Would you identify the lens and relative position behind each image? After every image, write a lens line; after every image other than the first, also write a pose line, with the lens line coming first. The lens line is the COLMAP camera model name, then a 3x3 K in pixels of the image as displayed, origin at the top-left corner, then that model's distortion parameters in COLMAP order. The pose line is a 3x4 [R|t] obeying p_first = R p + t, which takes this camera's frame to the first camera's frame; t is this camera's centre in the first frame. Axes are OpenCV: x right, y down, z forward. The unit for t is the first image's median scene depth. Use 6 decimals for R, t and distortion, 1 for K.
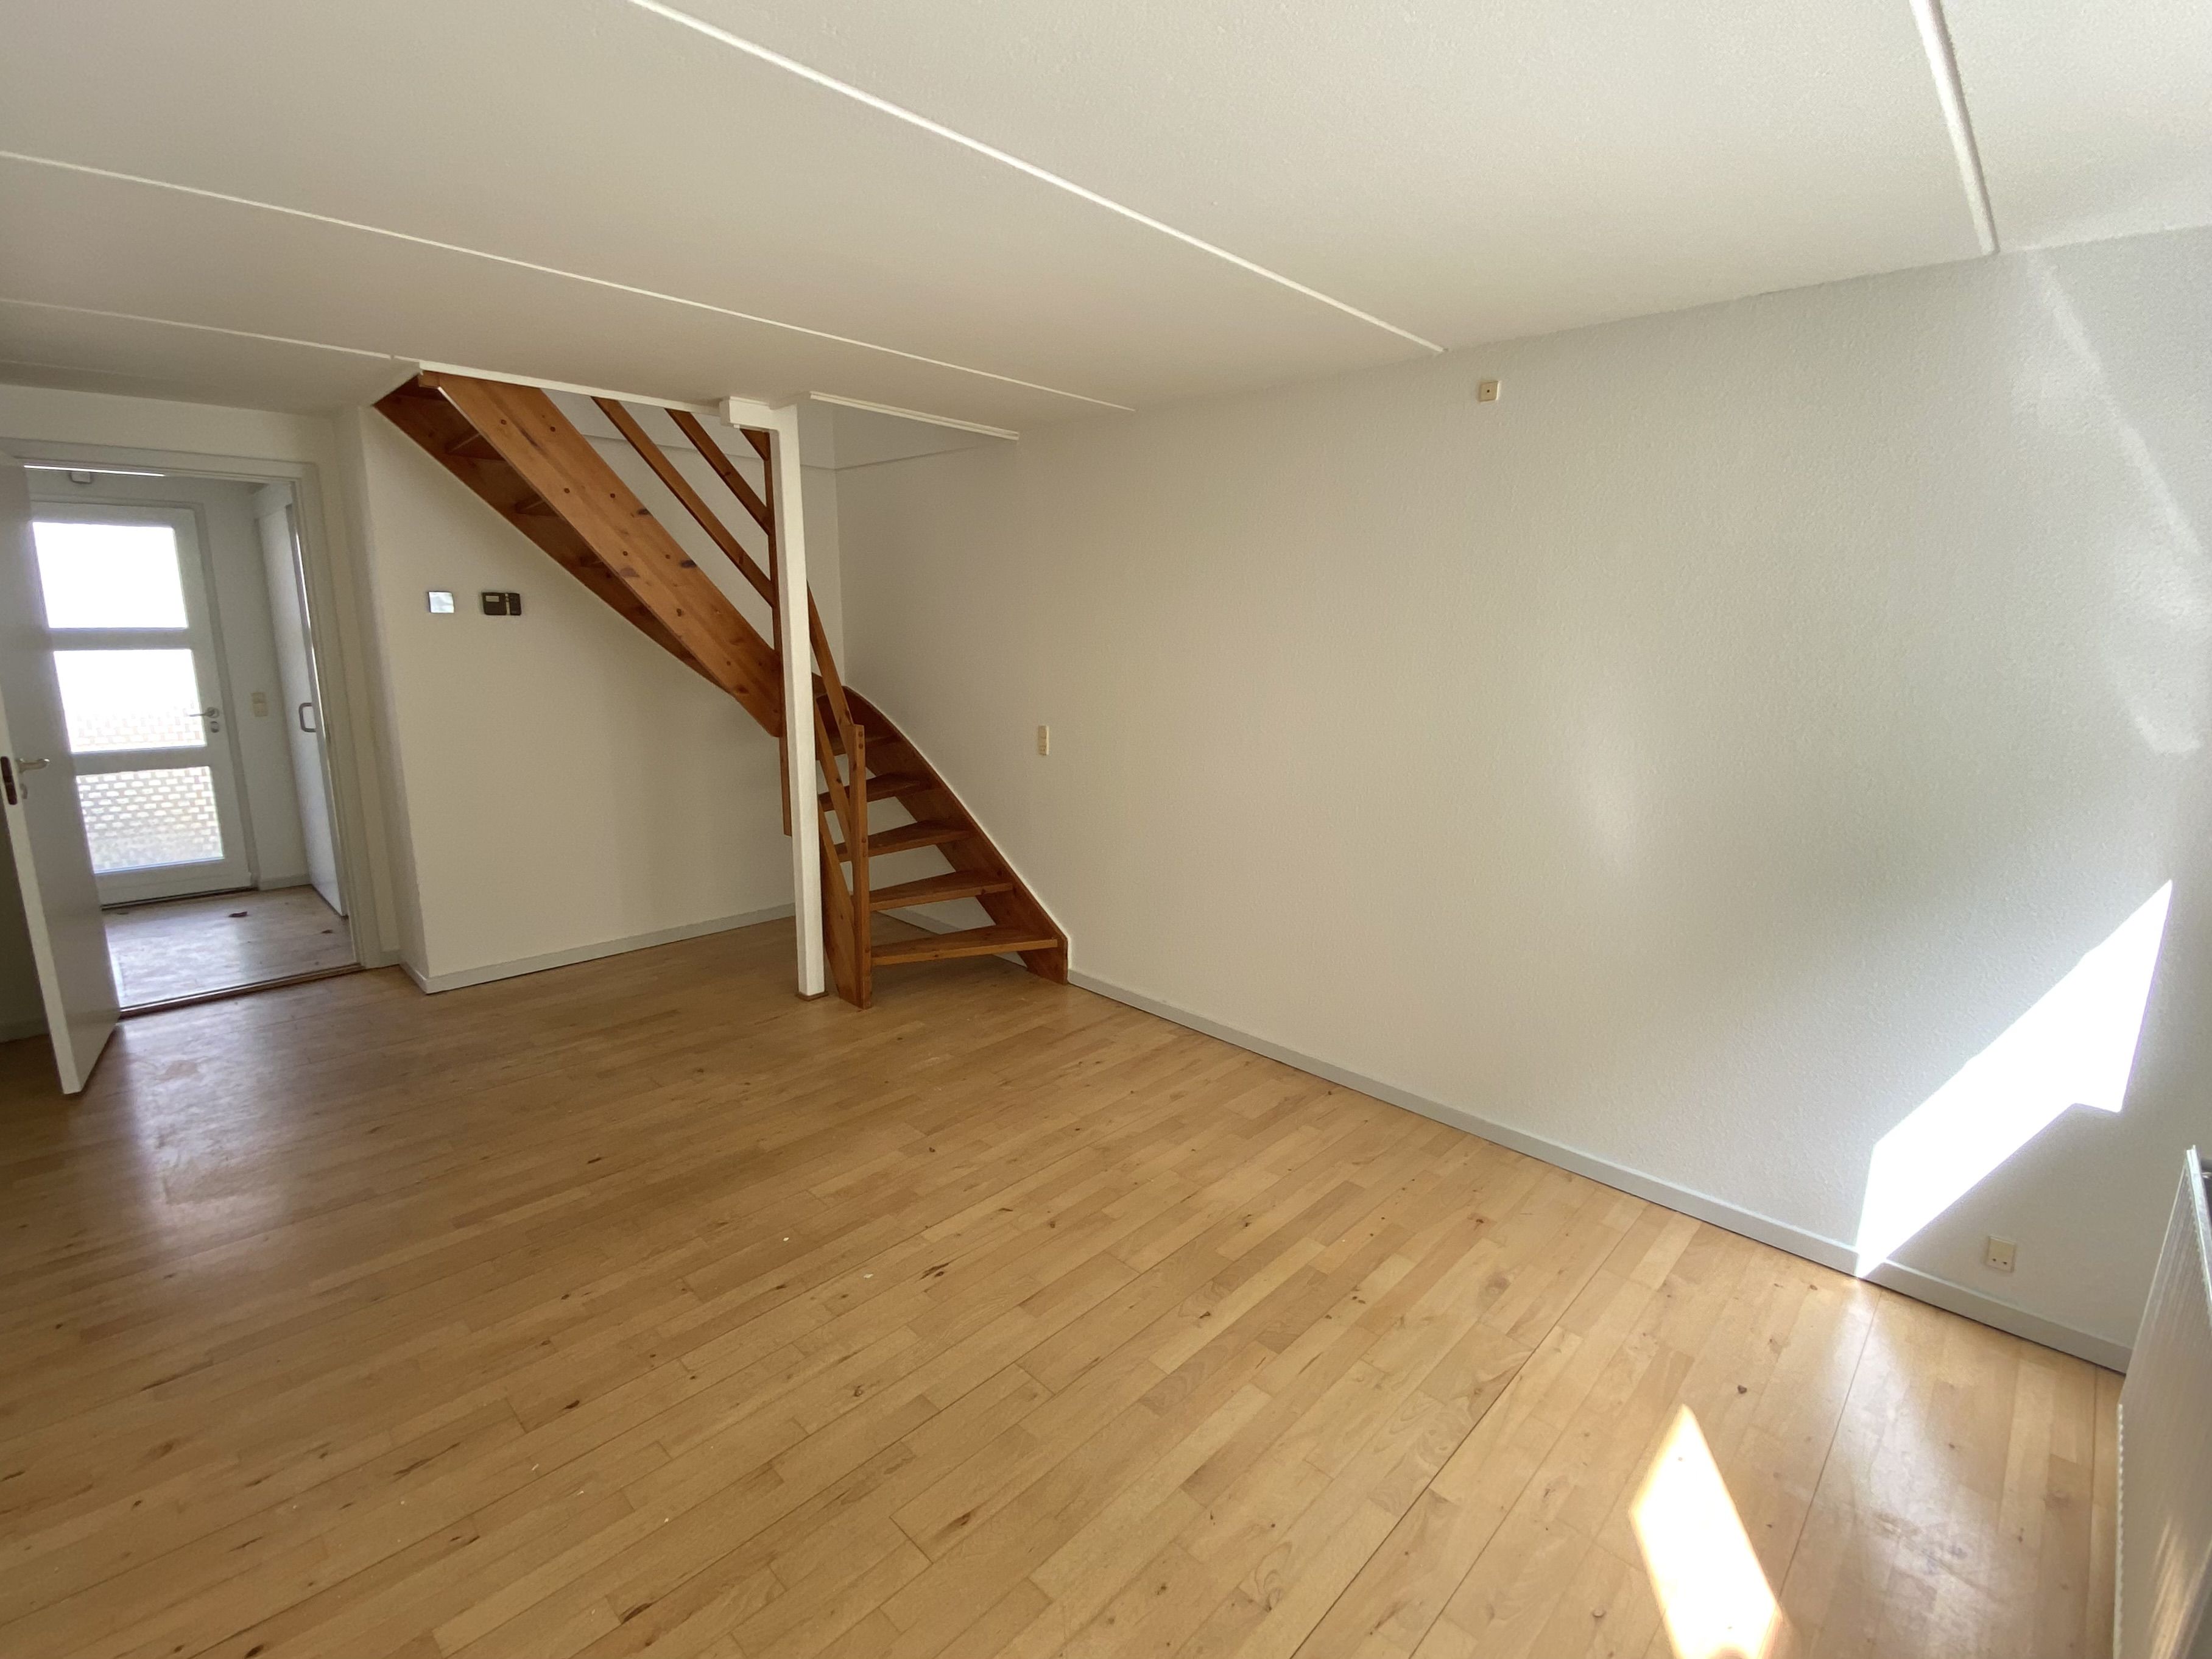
lens RADIAL K [[1042.8, 0, 1106.0], [0, 1042.8, 829.5], [0, 0, 1]] dist [-0.000480, -0.000322]
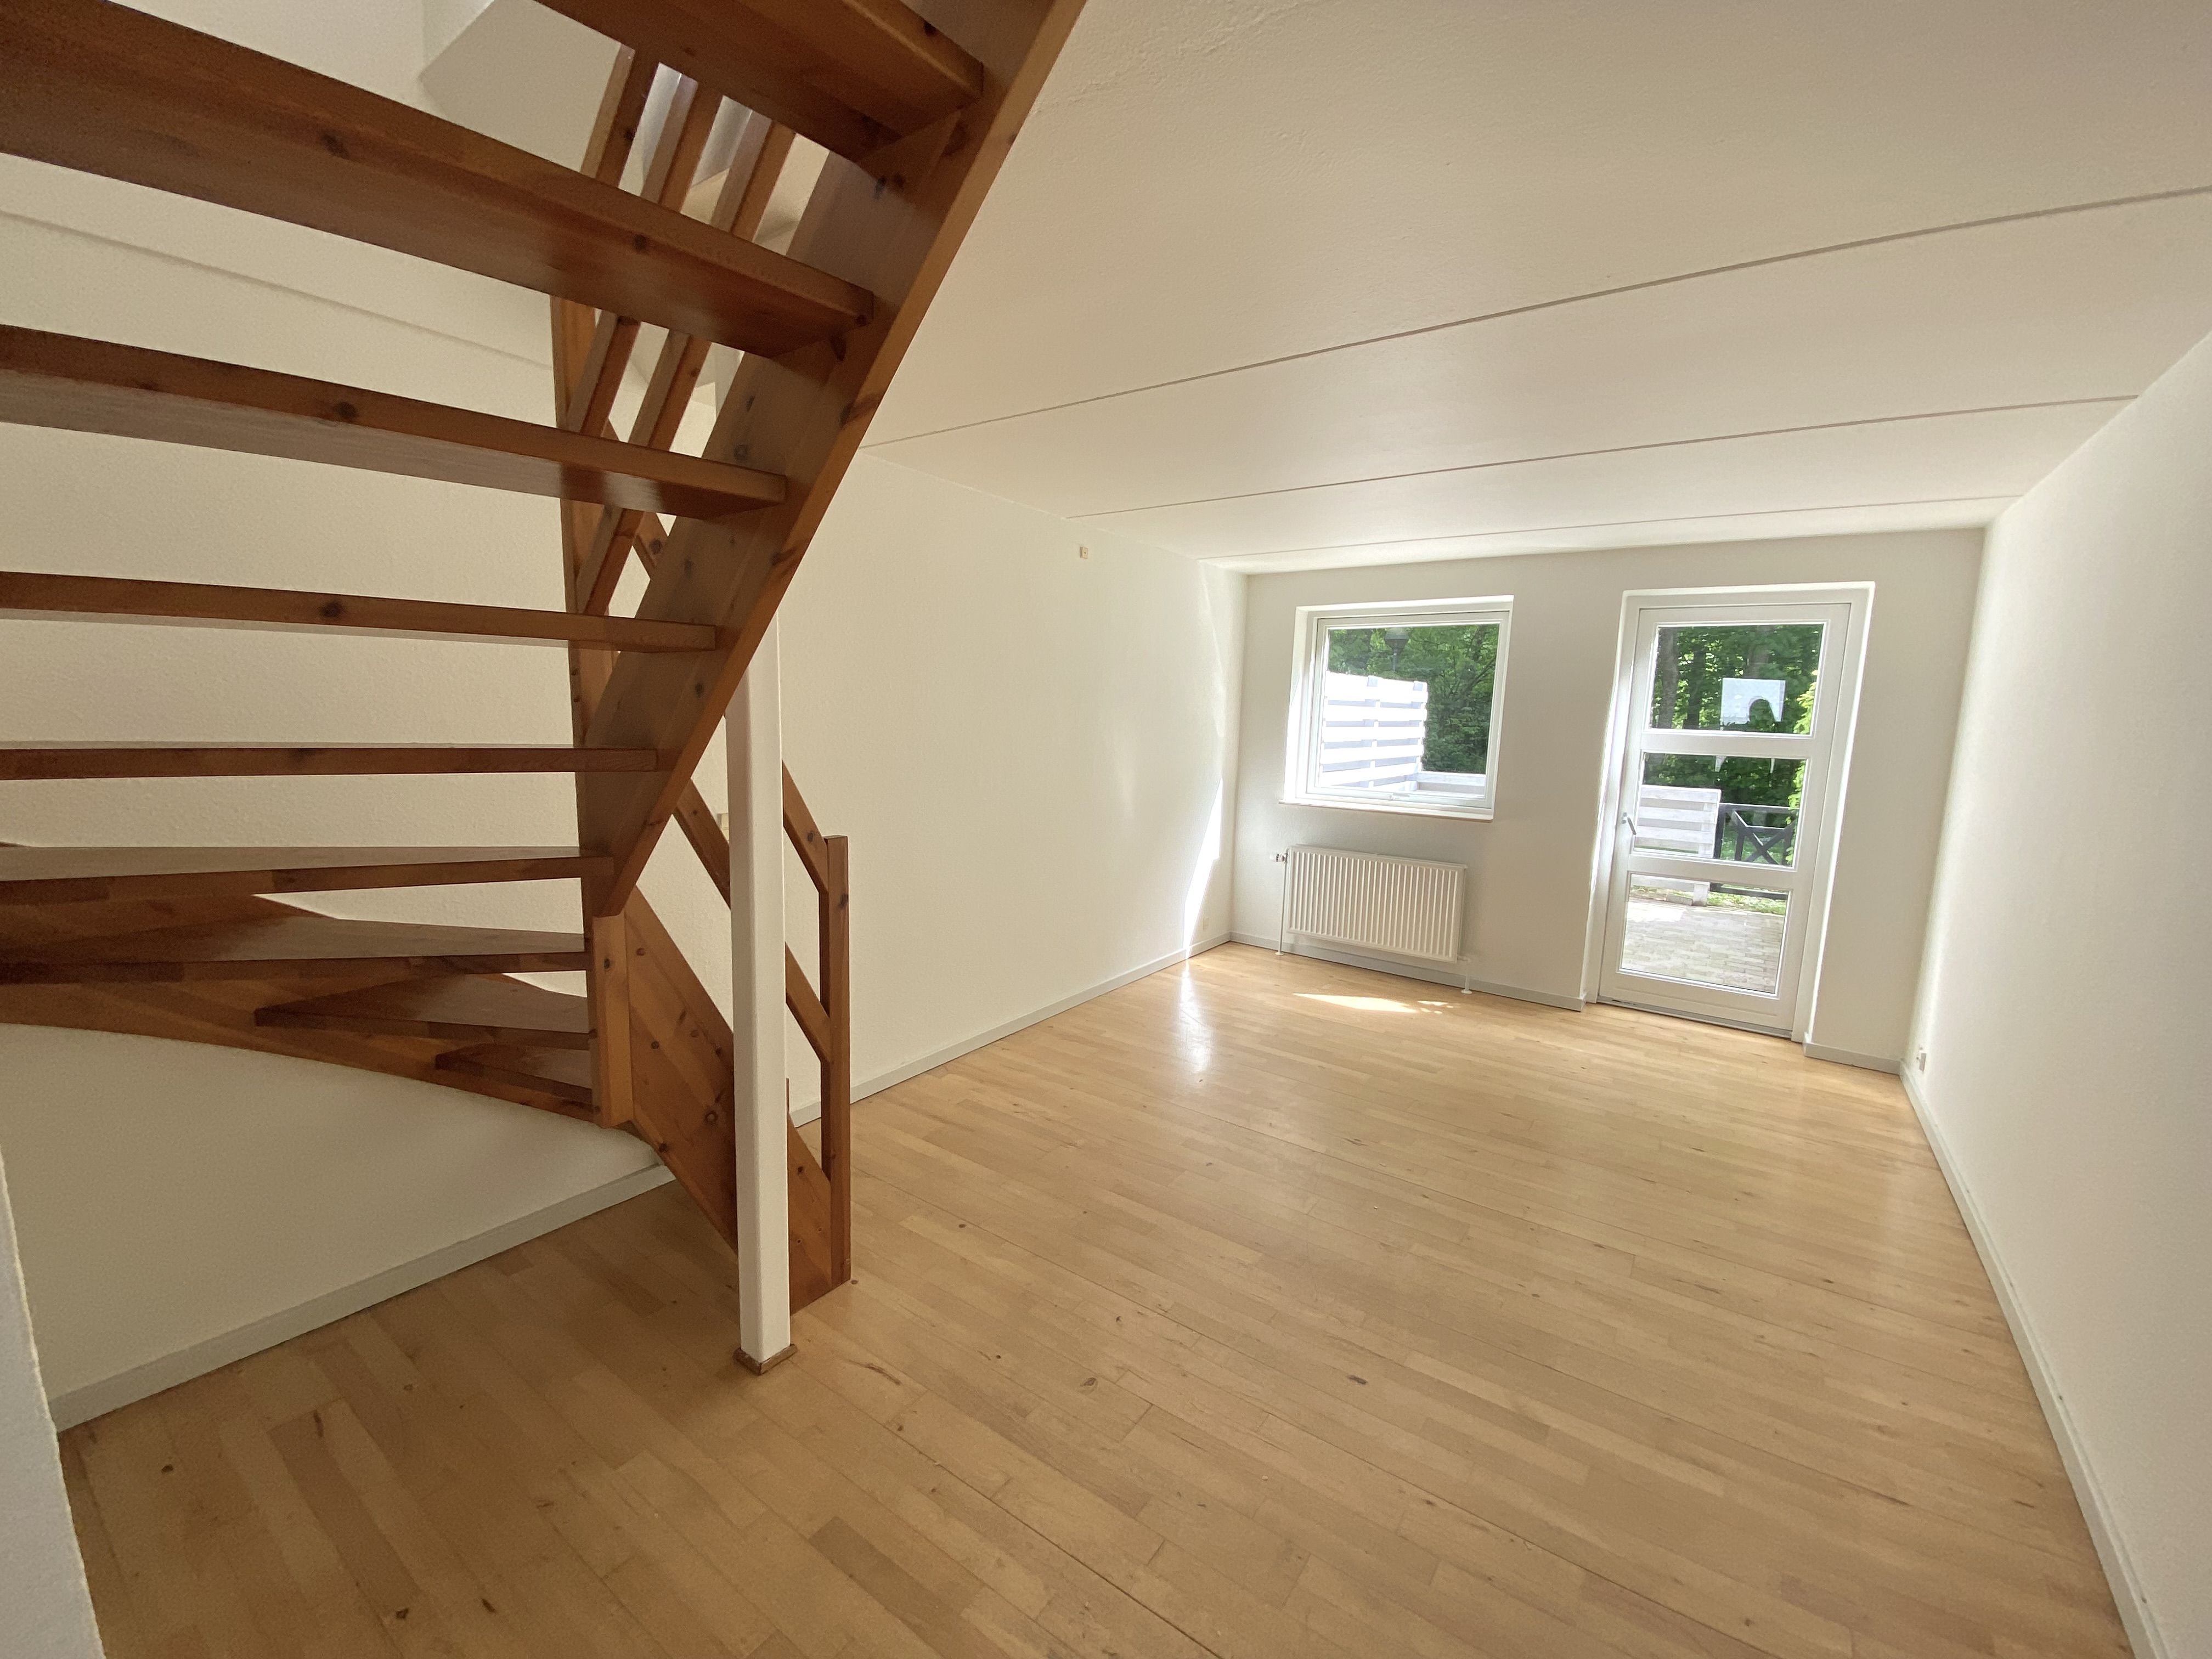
lens RADIAL K [[871.7, 0, 1106.0], [0, 871.7, 829.5], [0, 0, 1]] dist [0.000371, -0.000049]
pose [[-0.149016, -0.168923, 0.974299, -0.996299], [0.172601, 0.965731, 0.193837, -0.242655], [-0.973654, 0.197050, -0.114753, 1.129023]]
